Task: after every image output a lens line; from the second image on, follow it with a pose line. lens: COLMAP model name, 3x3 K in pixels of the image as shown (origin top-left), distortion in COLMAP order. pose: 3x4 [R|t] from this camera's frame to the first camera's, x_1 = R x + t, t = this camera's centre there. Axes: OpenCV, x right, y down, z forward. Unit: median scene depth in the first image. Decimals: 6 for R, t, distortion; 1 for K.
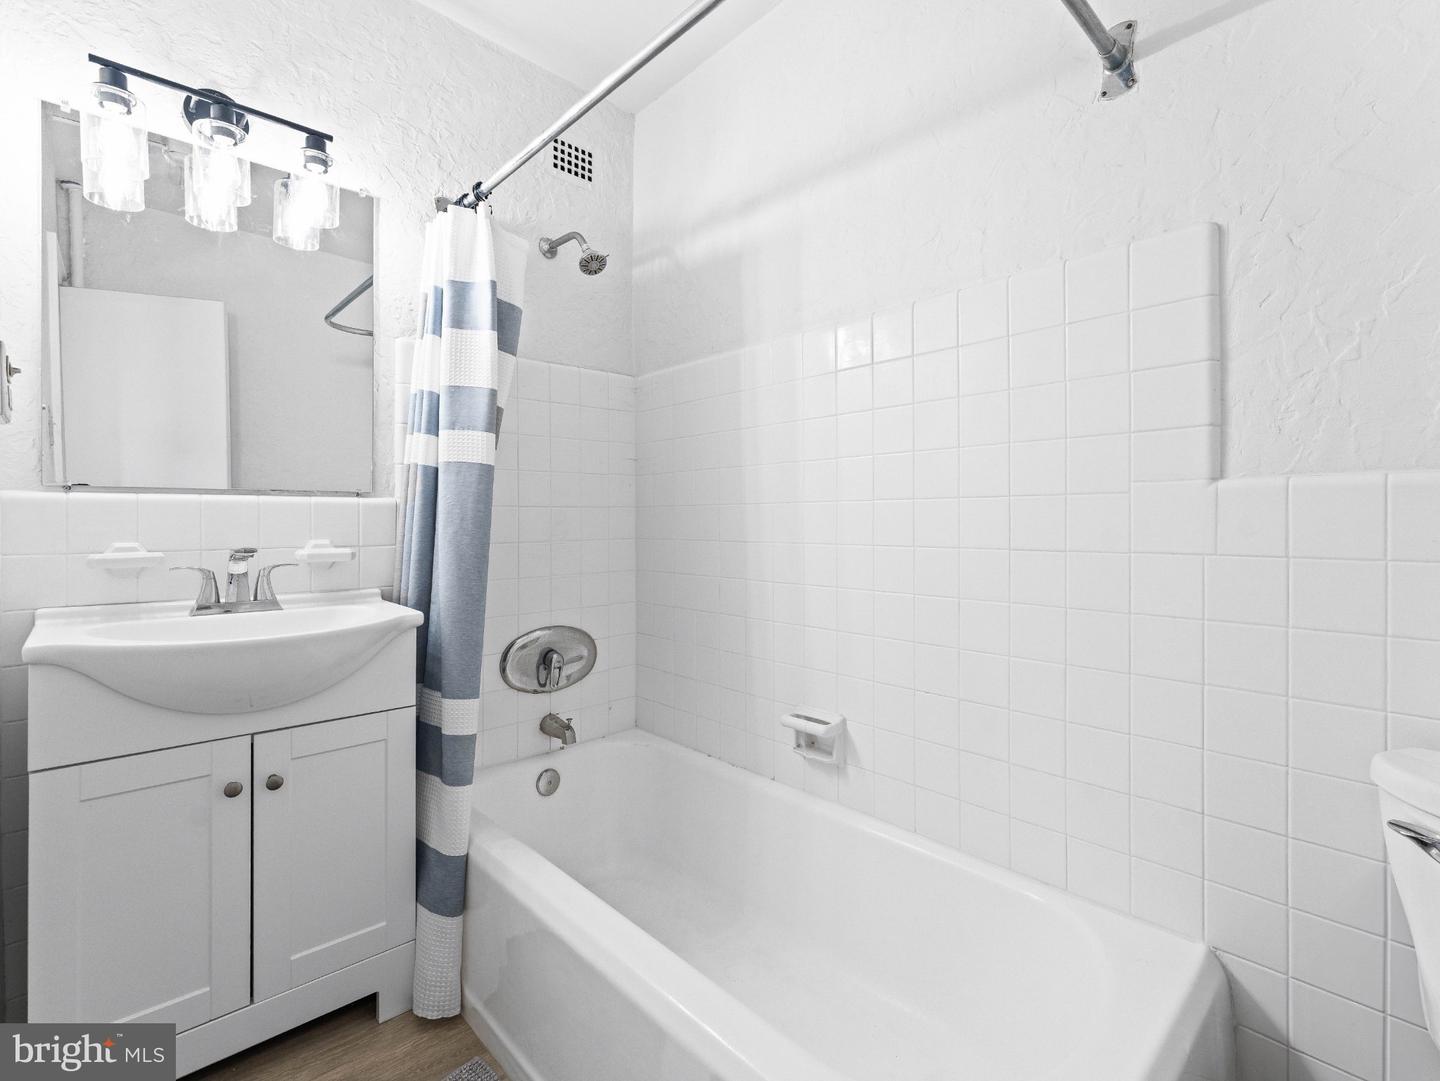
lens RADIAL K [[655.6, 0, 716.3], [0, 655.6, 524.0], [0, 0, 1]] dist [-0.000660, -0.000067]
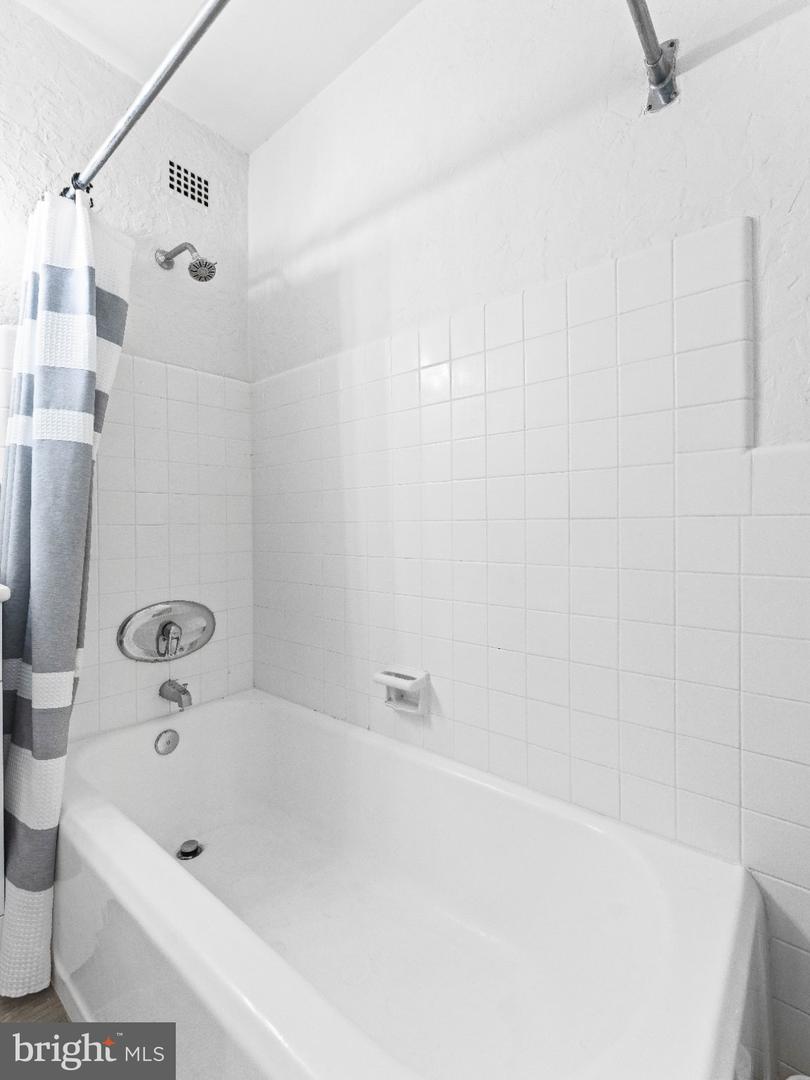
lens RADIAL K [[491.7, 0, 405.2], [0, 491.7, 528.7], [0, 0, 1]] dist [-0.000660, -0.000067]
pose [[0.992149, -0.007452, 0.124840, 0.051150], [0.006650, 0.999955, 0.006838, 0.038922], [-0.124885, -0.005954, 0.992153, 0.161312]]
